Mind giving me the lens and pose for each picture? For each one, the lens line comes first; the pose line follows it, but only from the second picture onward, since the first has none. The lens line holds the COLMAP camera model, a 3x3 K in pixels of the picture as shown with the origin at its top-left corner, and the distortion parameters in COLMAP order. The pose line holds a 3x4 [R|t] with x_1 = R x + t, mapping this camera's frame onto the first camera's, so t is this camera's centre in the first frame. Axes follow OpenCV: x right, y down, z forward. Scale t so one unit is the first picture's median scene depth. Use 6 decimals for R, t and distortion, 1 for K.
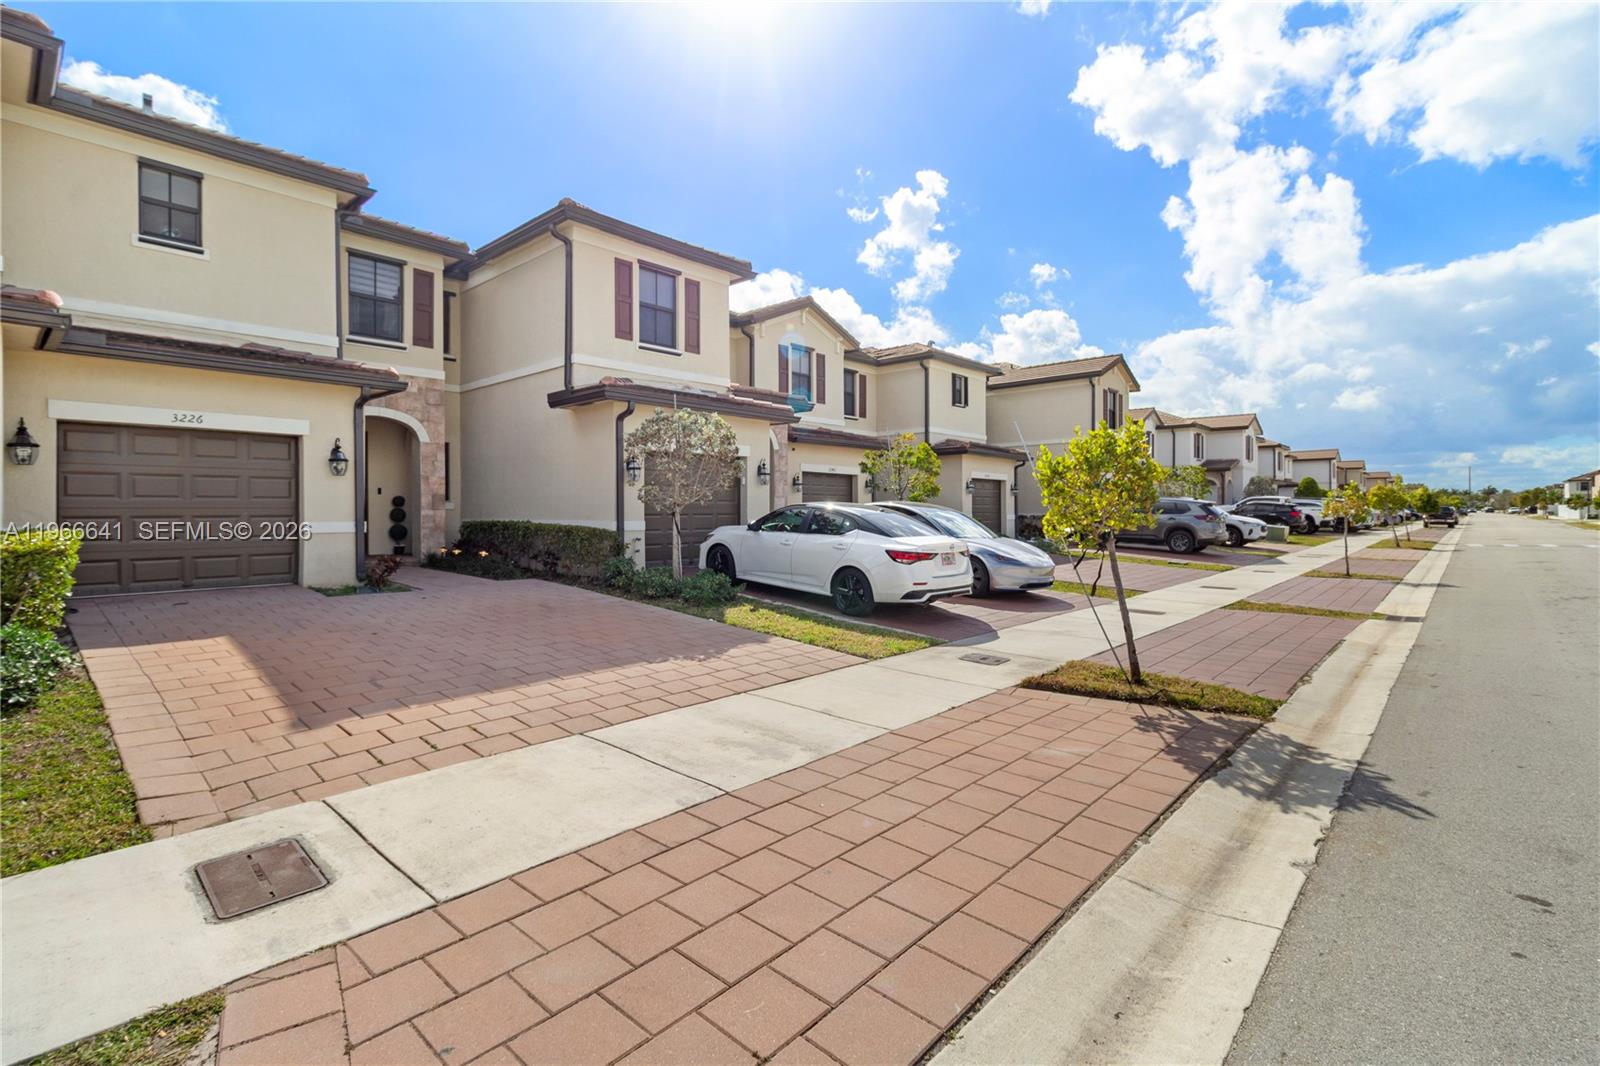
lens RADIAL K [[738.3, 0, 804.3], [0, 738.3, 519.9], [0, 0, 1]] dist [0.006506, -0.001939]
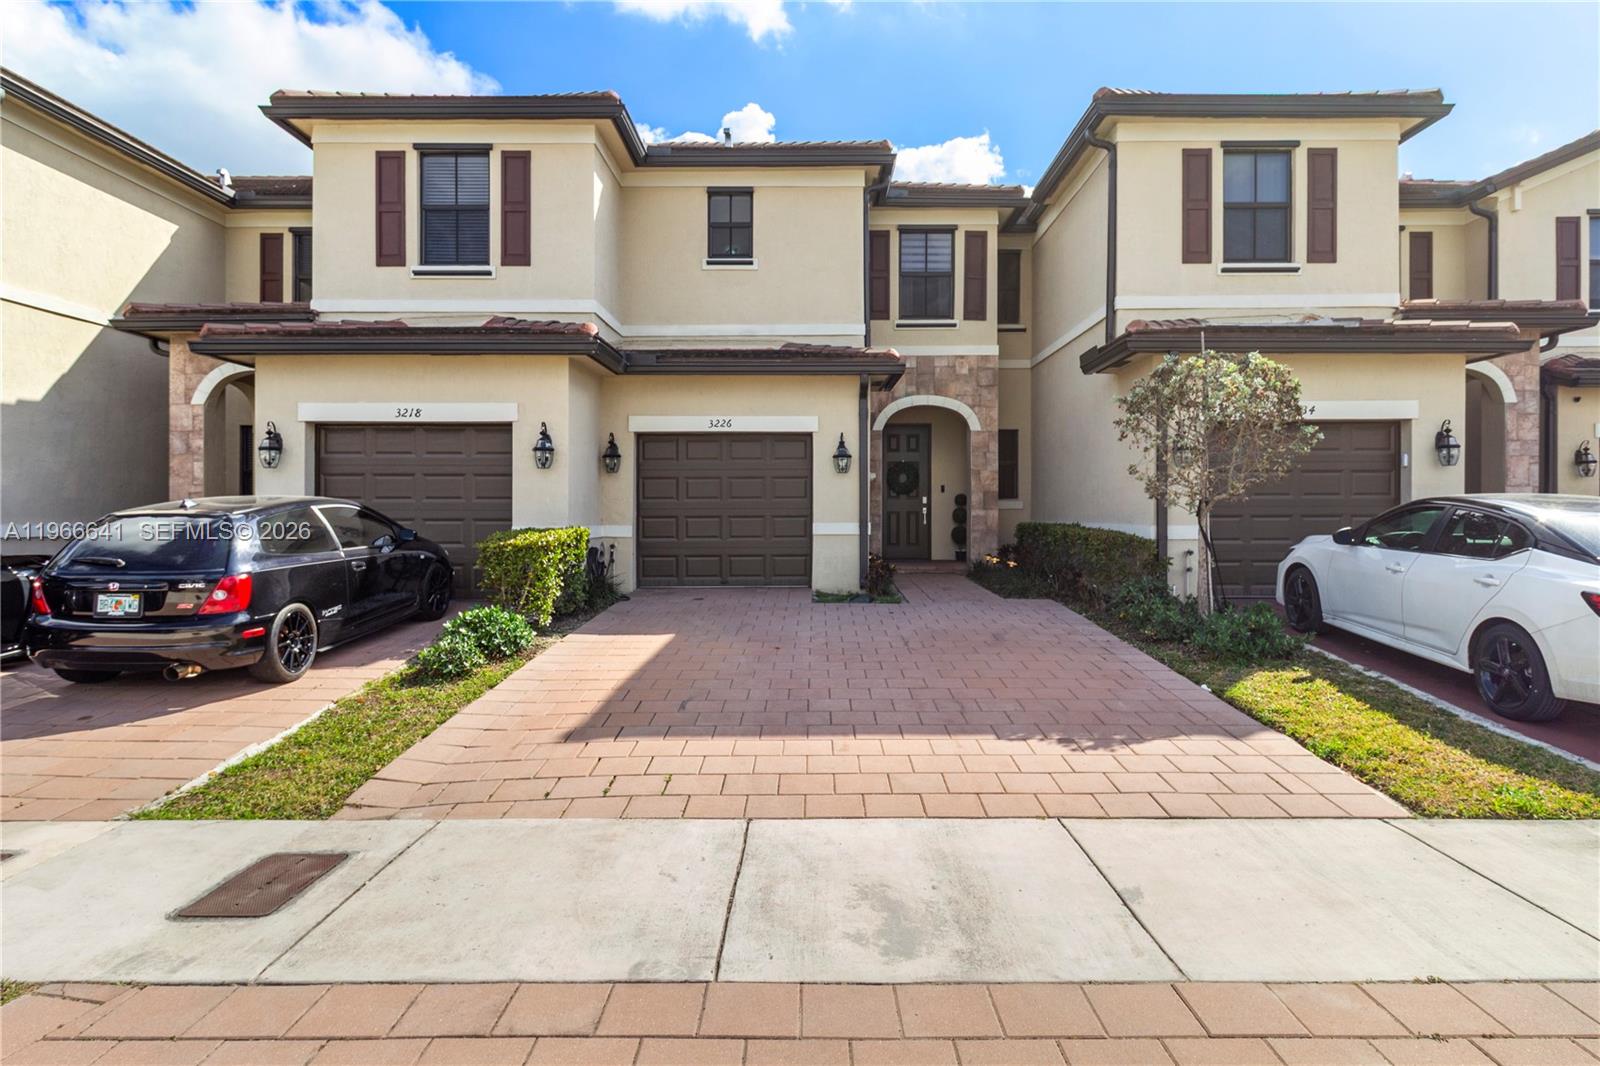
lens RADIAL K [[901.1, 0, 811.9], [0, 901.1, 523.4], [0, 0, 1]] dist [-0.001234, -0.000403]
pose [[0.670660, 0.009600, -0.741703, 0.166059], [-0.007283, 0.999953, 0.006358, -0.003503], [0.741729, 0.001137, 0.670698, 0.190173]]
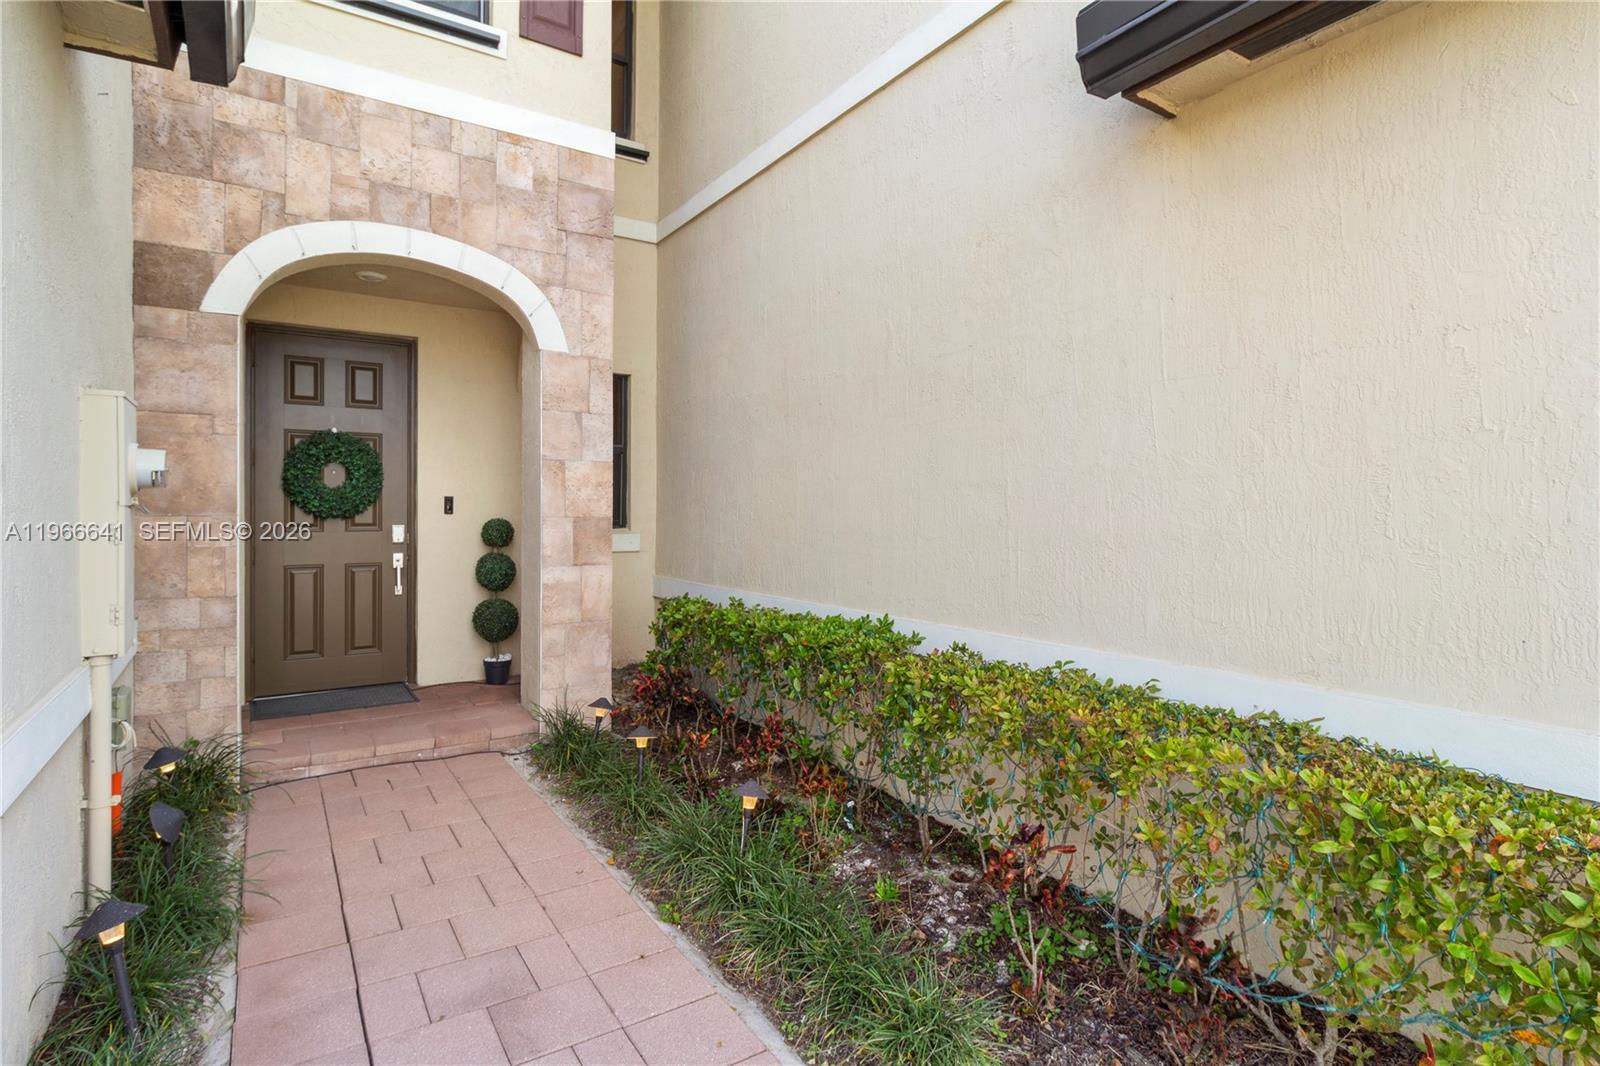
lens RADIAL K [[823.4, 0, 812.7], [0, 823.4, 521.9], [0, 0, 1]] dist [0.006221, 0.000464]
pose [[0.970452, 0.007909, -0.241164, -0.389533], [-0.008146, 0.999967, 0.000014, -0.041056], [0.241156, 0.001951, 0.970484, 0.833035]]
